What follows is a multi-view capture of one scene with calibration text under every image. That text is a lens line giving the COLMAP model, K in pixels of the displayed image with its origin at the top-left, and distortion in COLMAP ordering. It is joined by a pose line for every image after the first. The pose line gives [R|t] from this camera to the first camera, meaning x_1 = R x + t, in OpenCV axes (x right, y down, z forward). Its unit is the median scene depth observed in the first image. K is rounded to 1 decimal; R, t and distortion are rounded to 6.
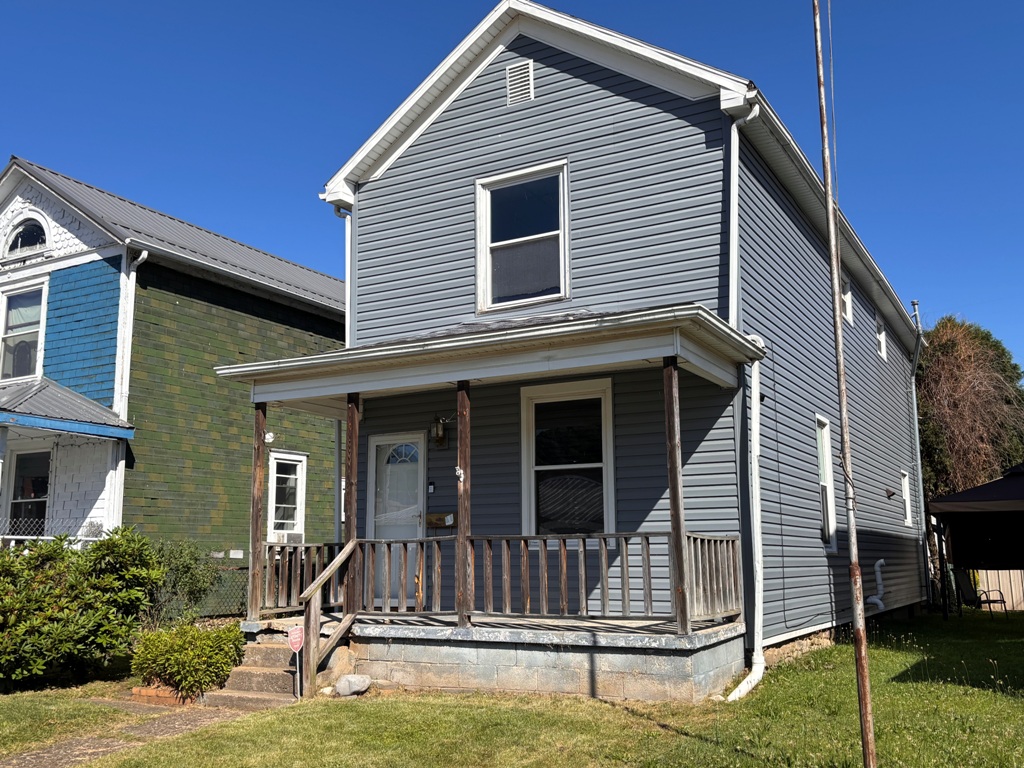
lens RADIAL K [[968.2, 0, 513.1], [0, 968.2, 385.2], [0, 0, 1]] dist [0.018820, 0.000000]
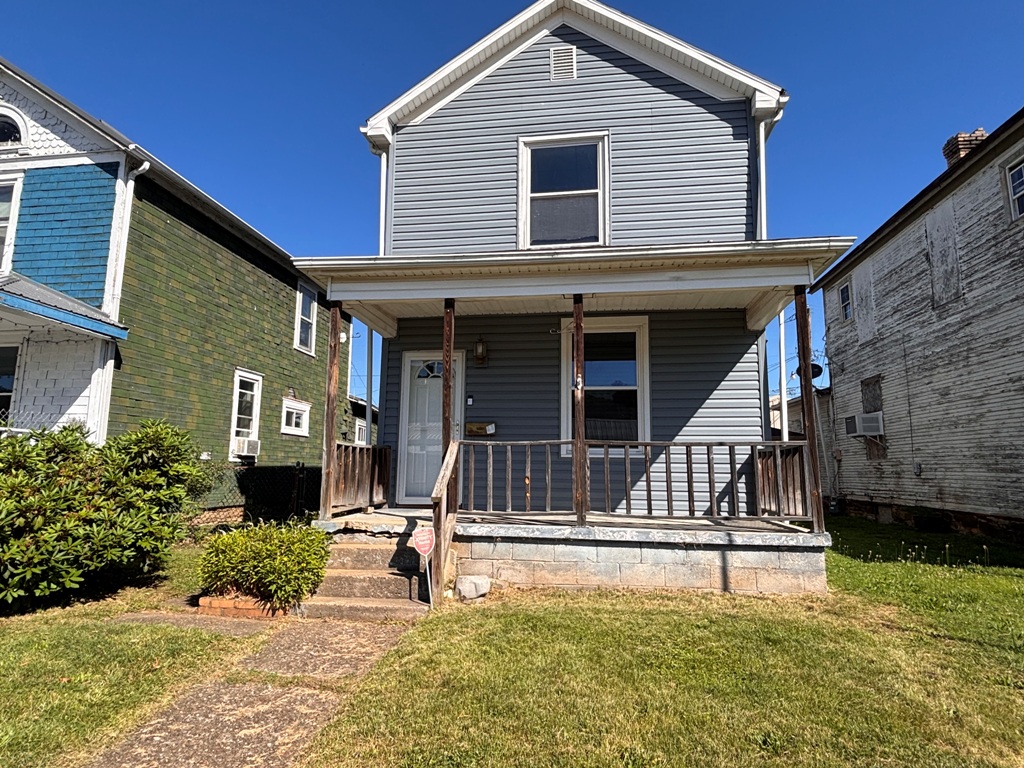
lens RADIAL K [[572.8, 0, 511.2], [0, 572.8, 385.8], [0, 0, 1]] dist [-0.007596, 0.002298]
pose [[0.932444, 0.071938, 0.354079, -0.281858], [-0.082526, 0.996478, 0.014874, 0.077411], [-0.351762, -0.043090, 0.935097, 0.371003]]
